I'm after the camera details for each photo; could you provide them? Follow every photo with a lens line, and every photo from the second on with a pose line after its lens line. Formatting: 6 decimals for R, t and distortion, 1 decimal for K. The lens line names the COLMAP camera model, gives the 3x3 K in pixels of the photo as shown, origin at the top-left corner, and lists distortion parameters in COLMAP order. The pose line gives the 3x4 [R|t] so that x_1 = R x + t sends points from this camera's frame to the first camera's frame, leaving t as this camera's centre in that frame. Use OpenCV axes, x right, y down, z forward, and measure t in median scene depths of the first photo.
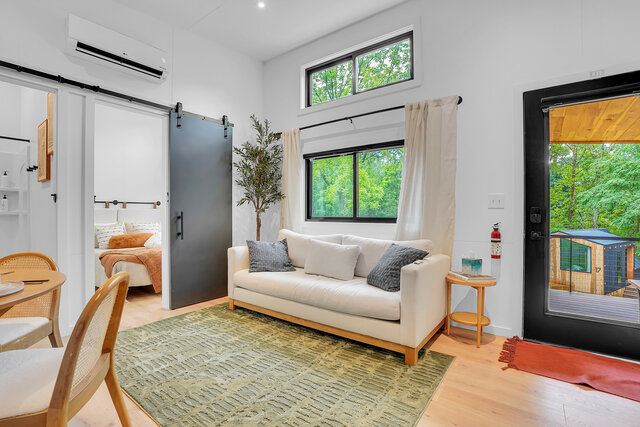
lens RADIAL K [[305.3, 0, 315.1], [0, 305.3, 212.6], [0, 0, 1]] dist [-0.025442, 0.001249]
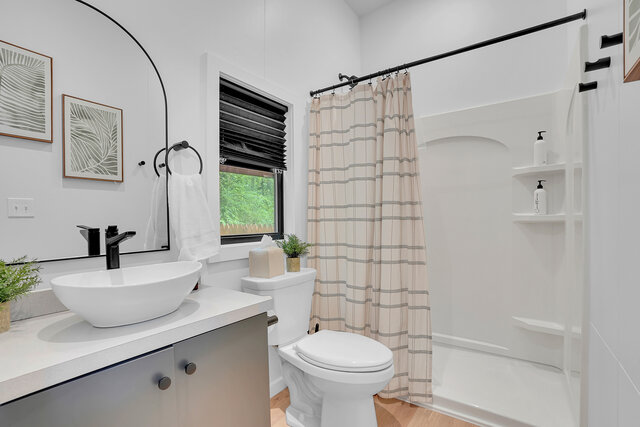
lens RADIAL K [[305.3, 0, 315.1], [0, 305.3, 212.6], [0, 0, 1]] dist [-0.025442, 0.001249]
pose [[0.033365, -0.005900, -0.999426, -0.610404], [0.001608, 0.999982, -0.005849, -0.005365], [0.999442, -0.001412, 0.033374, 0.667254]]
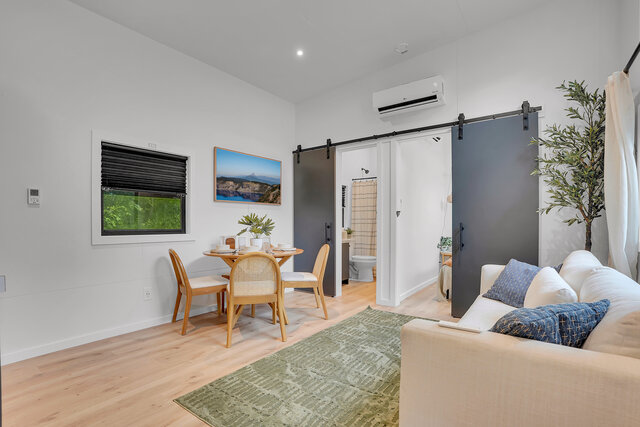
lens RADIAL K [[315.5, 0, 320.3], [0, 315.5, 222.4], [0, 0, 1]] dist [-0.000179, 0.000182]
pose [[0.025292, 0.004235, -0.999671, 0.528308], [-0.002823, 0.999987, 0.004165, -0.007034], [0.999676, 0.002717, 0.025304, 0.462730]]
